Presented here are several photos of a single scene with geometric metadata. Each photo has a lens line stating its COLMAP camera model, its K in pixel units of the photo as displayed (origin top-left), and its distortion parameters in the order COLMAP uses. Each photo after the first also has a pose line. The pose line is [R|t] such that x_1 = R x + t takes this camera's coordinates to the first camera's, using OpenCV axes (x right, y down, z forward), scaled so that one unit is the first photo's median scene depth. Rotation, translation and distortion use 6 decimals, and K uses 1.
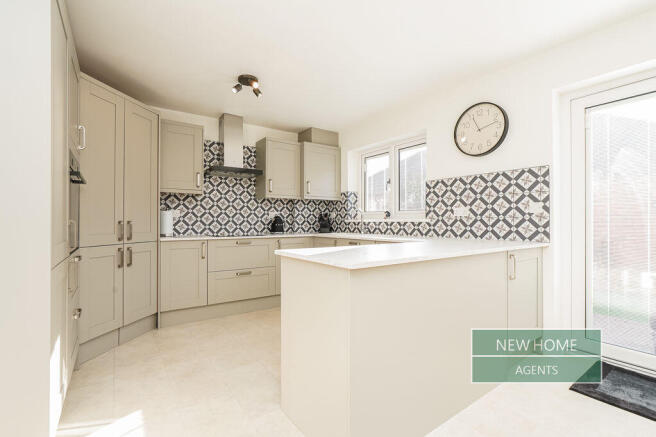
lens RADIAL K [[301.4, 0, 331.1], [0, 301.4, 220.5], [0, 0, 1]] dist [-0.016586, 0.000080]
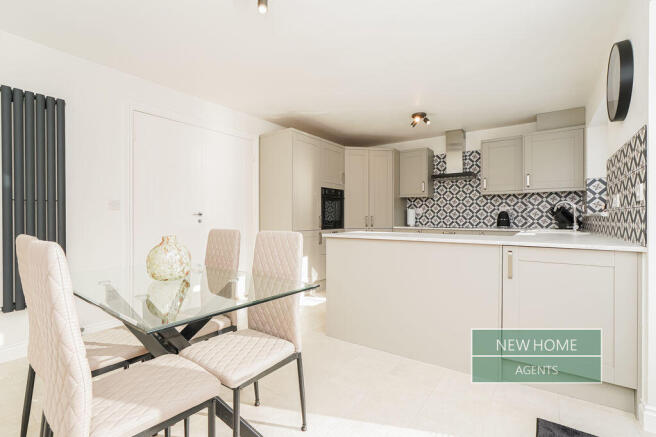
lens RADIAL K [[305.3, 0, 329.4], [0, 305.3, 219.9], [0, 0, 1]] dist [-0.016608, 0.000304]
pose [[0.331449, 0.005683, -0.943456, 0.730514], [0.001805, 0.999976, 0.006658, 0.009759], [0.943471, -0.003910, 0.331431, 0.105246]]
